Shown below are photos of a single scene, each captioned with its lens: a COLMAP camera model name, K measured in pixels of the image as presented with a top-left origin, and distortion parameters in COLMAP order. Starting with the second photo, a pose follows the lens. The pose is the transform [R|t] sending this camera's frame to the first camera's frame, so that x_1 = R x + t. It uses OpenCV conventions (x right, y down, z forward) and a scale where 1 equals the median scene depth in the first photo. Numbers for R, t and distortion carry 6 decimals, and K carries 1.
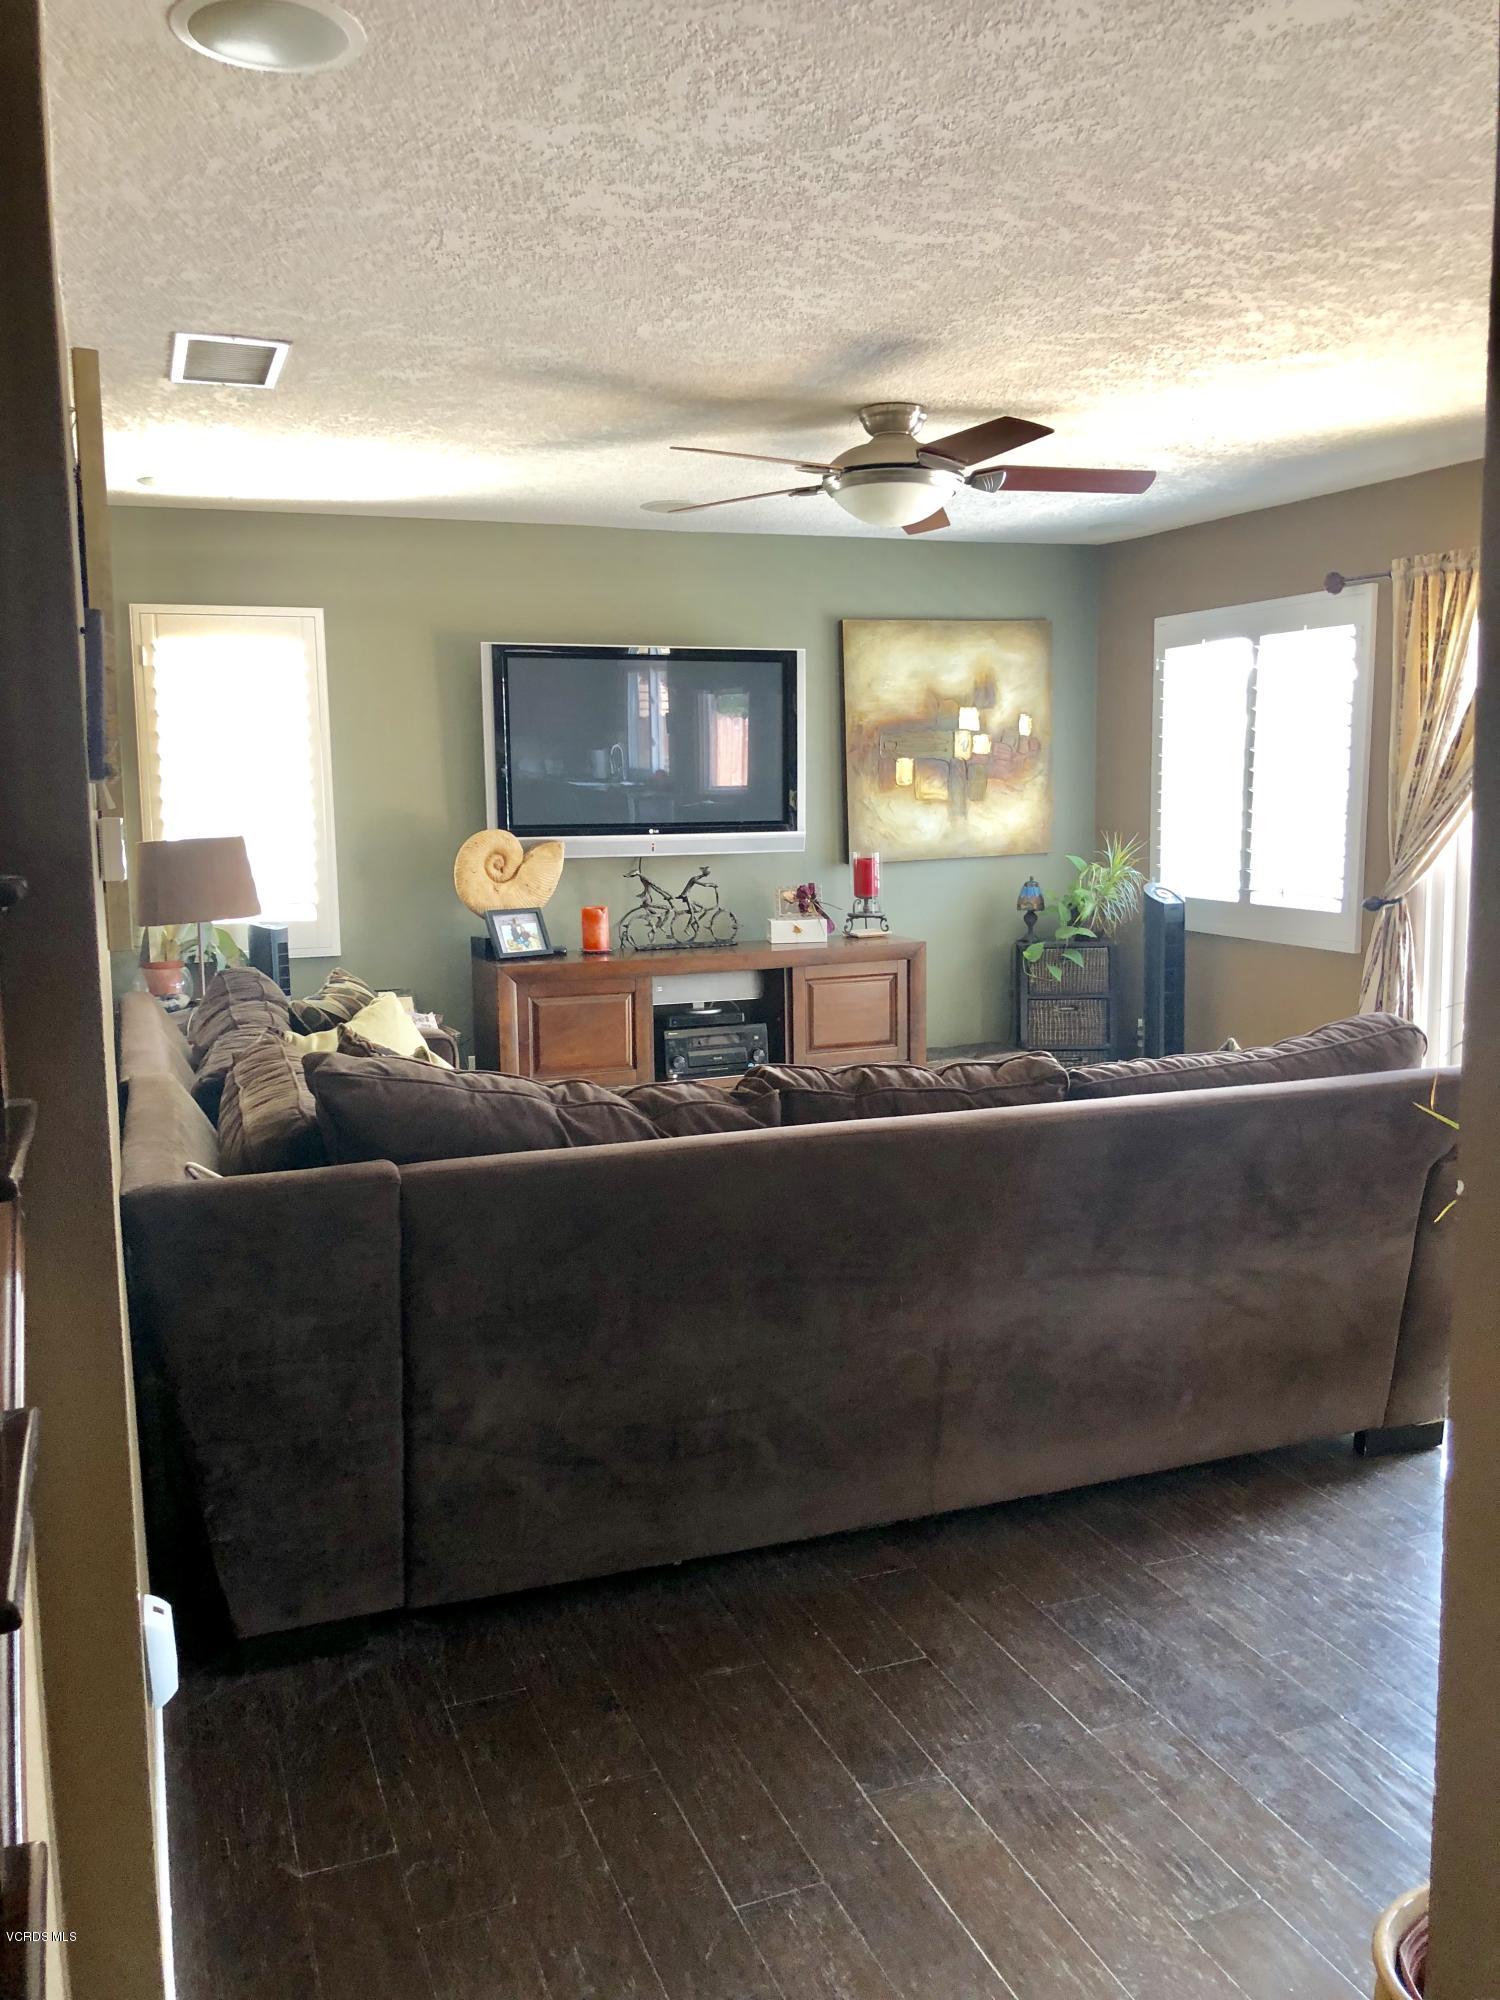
lens RADIAL K [[1672.8, 0, 749.4], [0, 1672.8, 997.0], [0, 0, 1]] dist [0.000974, -0.002961]
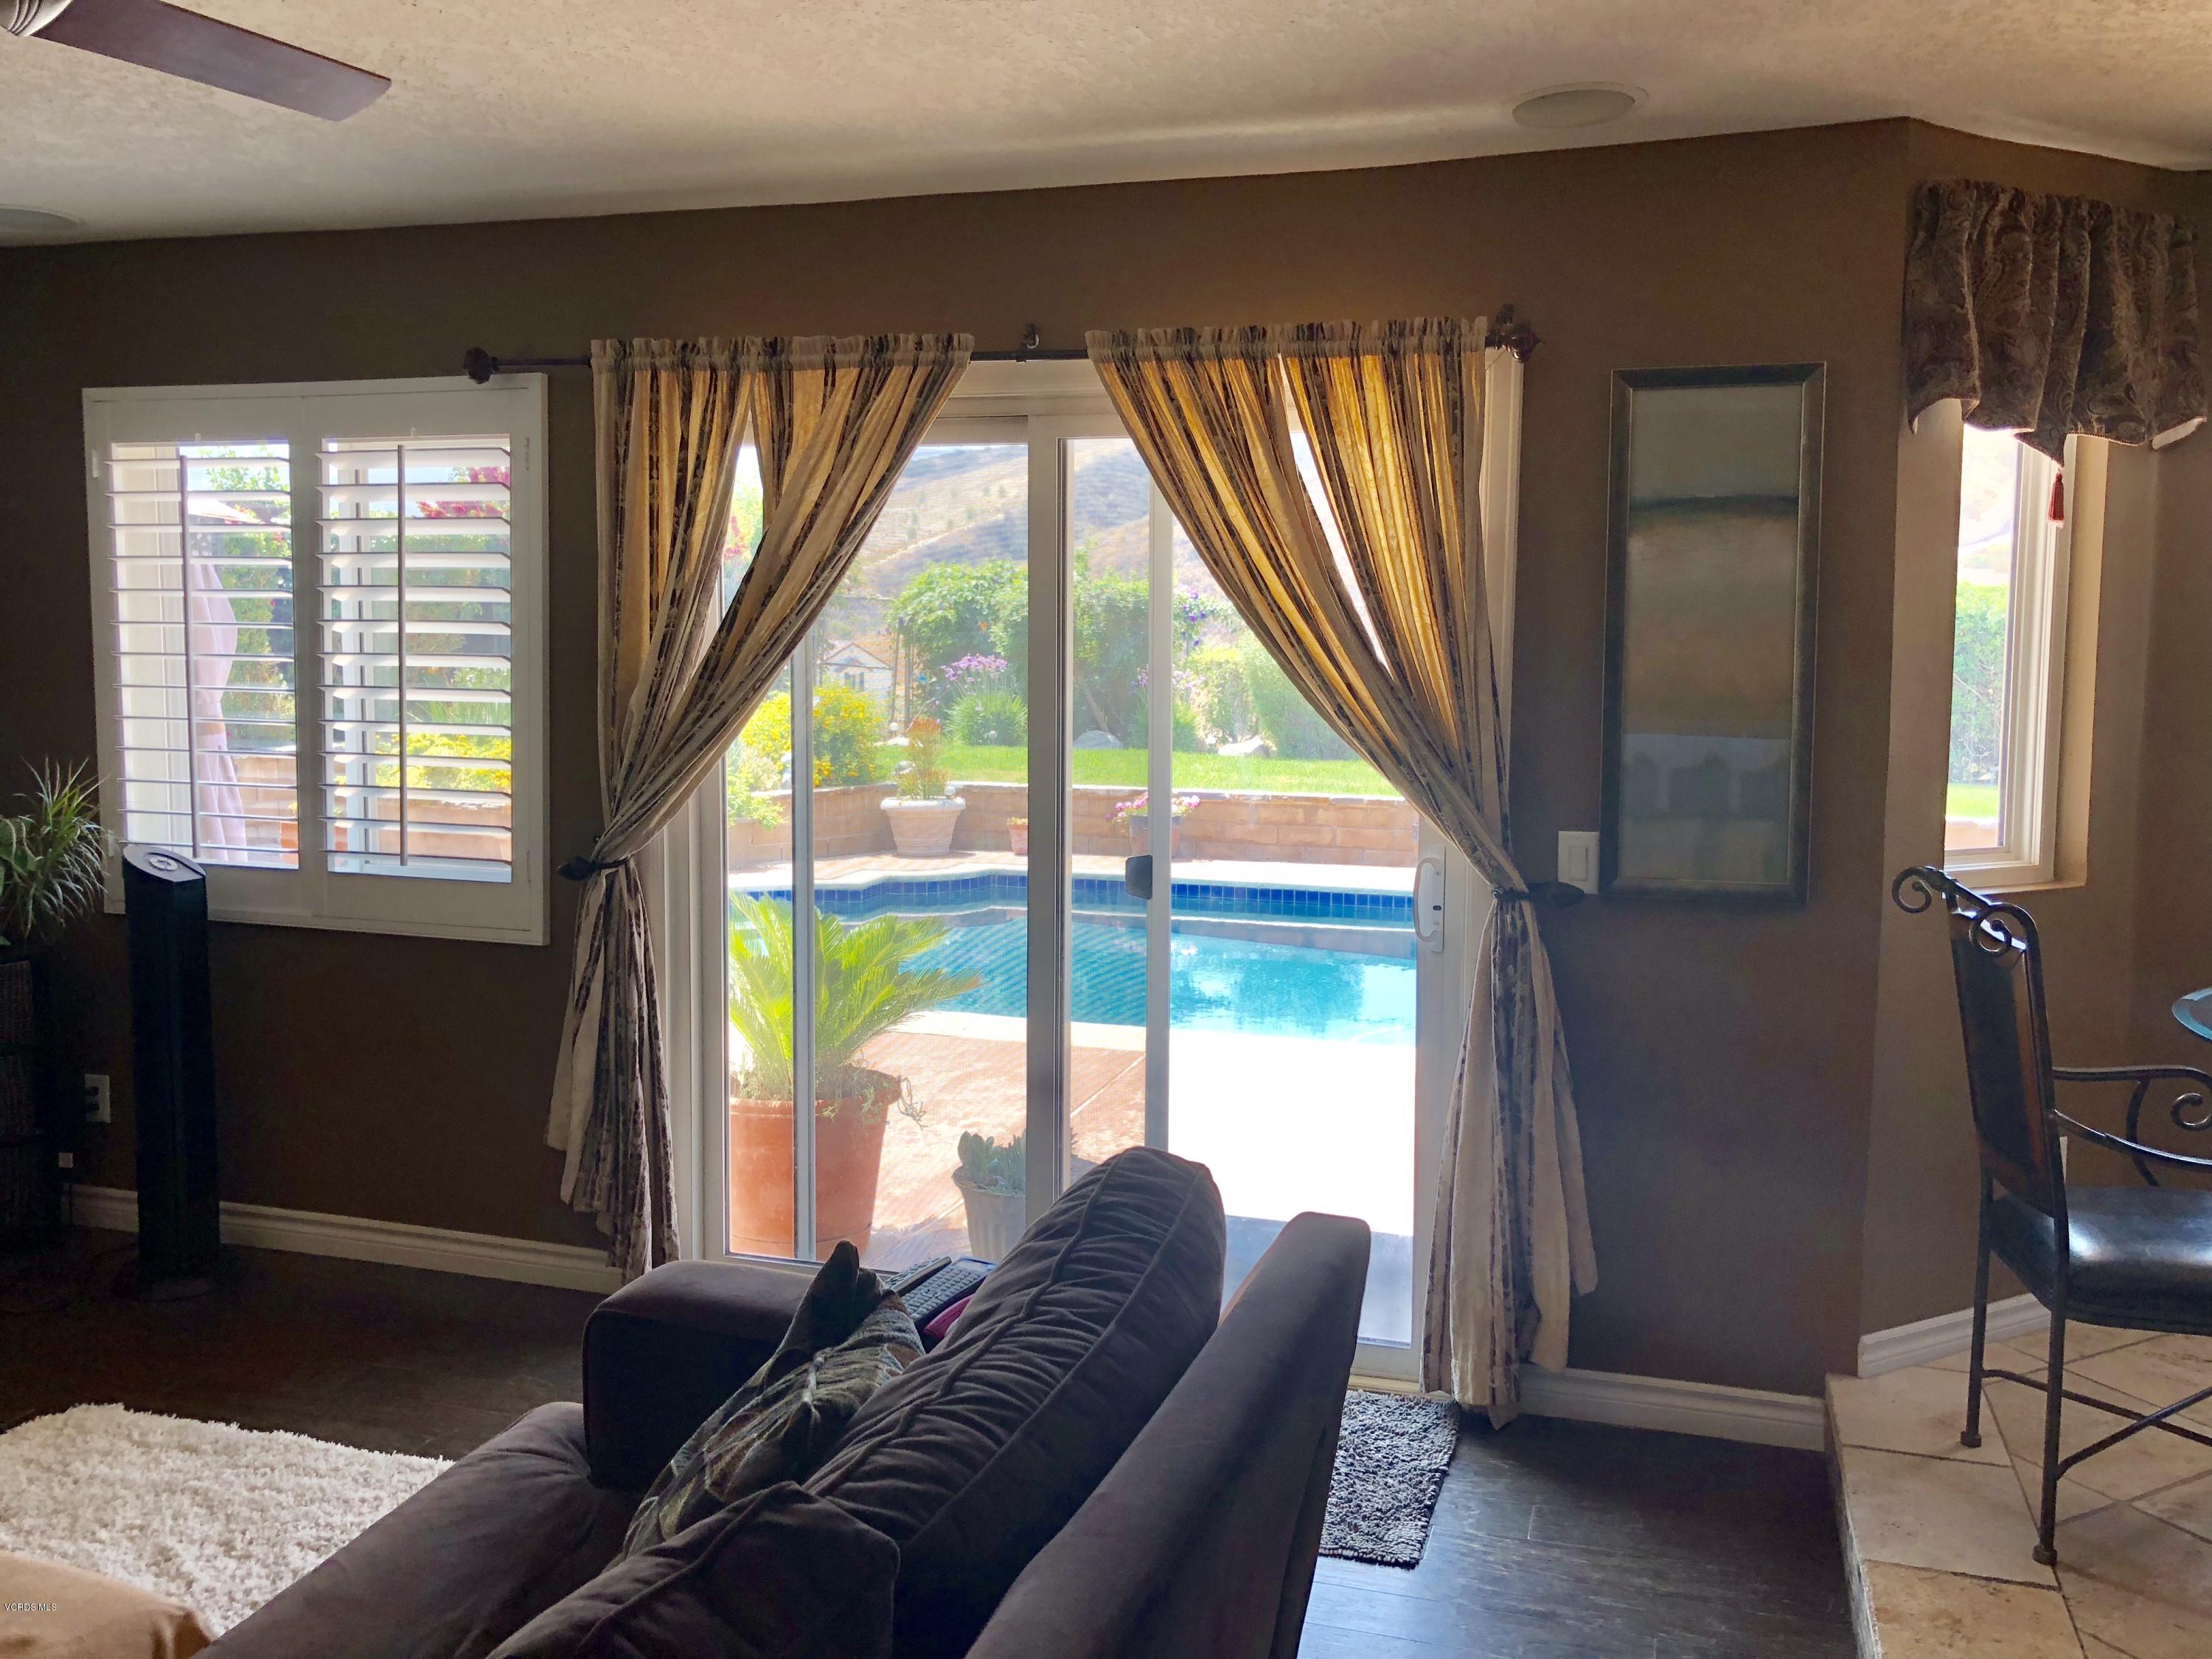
lens RADIAL K [[1850.2, 0, 1106.0], [0, 1850.2, 829.3], [0, 0, 1]] dist [0.000974, -0.002961]
pose [[0.627355, -0.046210, 0.777361, -0.055208], [0.073914, 0.997265, -0.000369, -0.056369], [-0.775218, 0.057689, 0.629054, 0.398349]]
